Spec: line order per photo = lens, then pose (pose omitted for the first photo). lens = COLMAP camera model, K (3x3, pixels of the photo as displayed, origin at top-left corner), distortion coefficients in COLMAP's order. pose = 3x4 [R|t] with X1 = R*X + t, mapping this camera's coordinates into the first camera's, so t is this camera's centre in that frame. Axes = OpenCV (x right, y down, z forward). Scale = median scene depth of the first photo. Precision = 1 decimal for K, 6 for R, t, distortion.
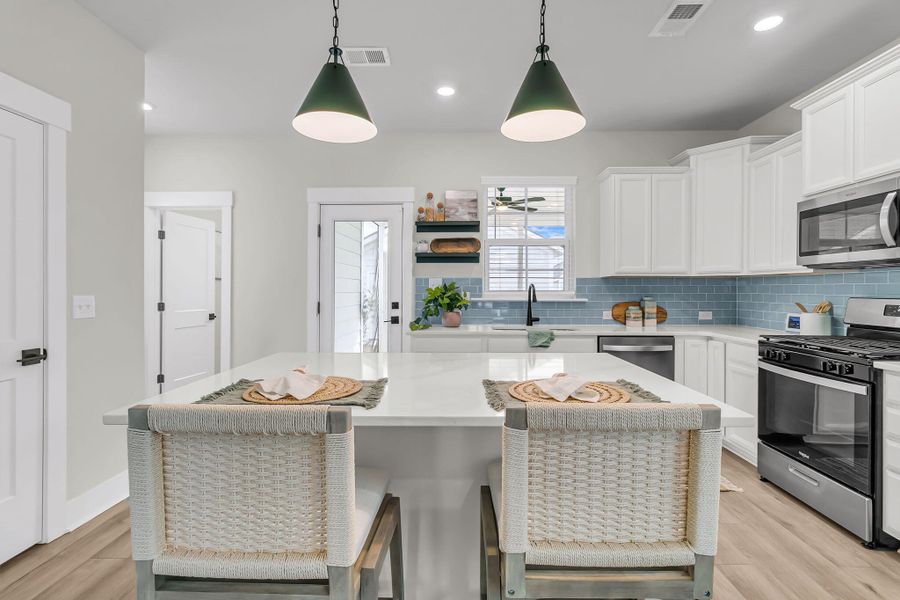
lens RADIAL K [[415.0, 0, 454.0], [0, 415.0, 292.2], [0, 0, 1]] dist [0.000114, 0.000453]
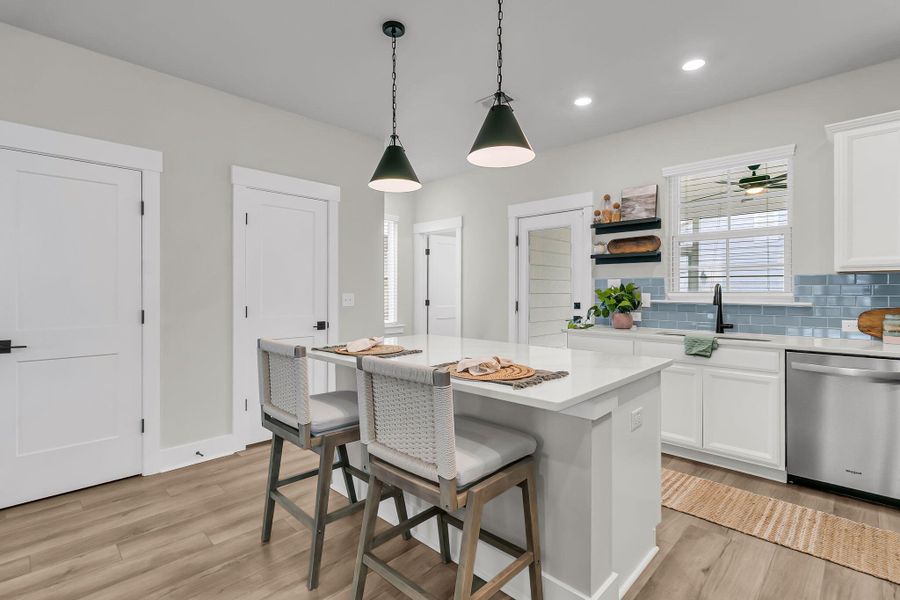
lens RADIAL K [[426.3, 0, 452.2], [0, 426.3, 286.7], [0, 0, 1]] dist [-0.000524, -0.000389]
pose [[0.736084, -0.006267, -0.676861, 0.369823], [-0.006043, 0.999856, -0.015829, 0.002850], [0.676863, 0.015741, 0.735940, -0.011783]]
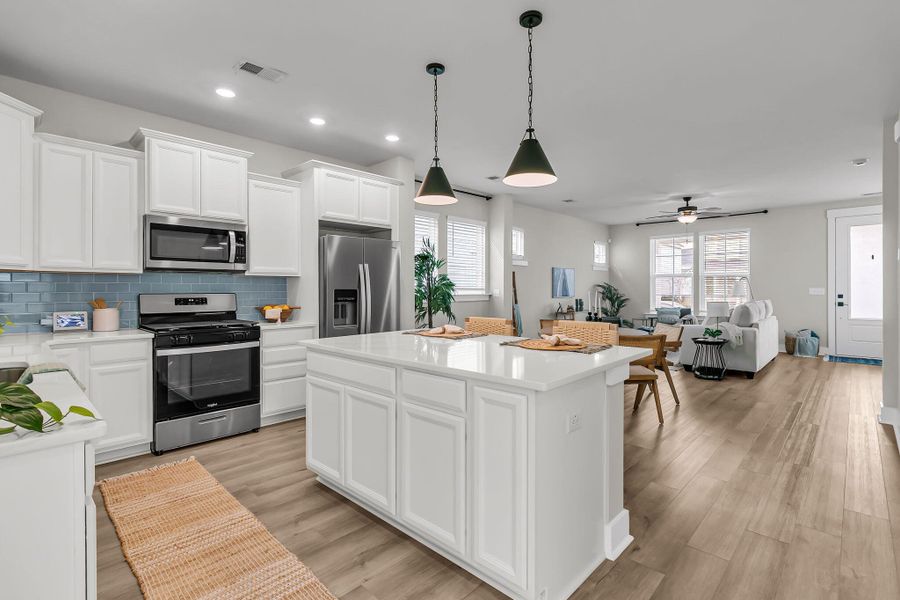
lens RADIAL K [[422.2, 0, 450.7], [0, 422.2, 289.8], [0, 0, 1]] dist [0.000054, -0.000151]
pose [[-0.737918, -0.001911, 0.674888, -0.434885], [0.006767, 0.999925, 0.010230, -0.004333], [-0.674857, 0.012116, -0.737849, 0.912720]]
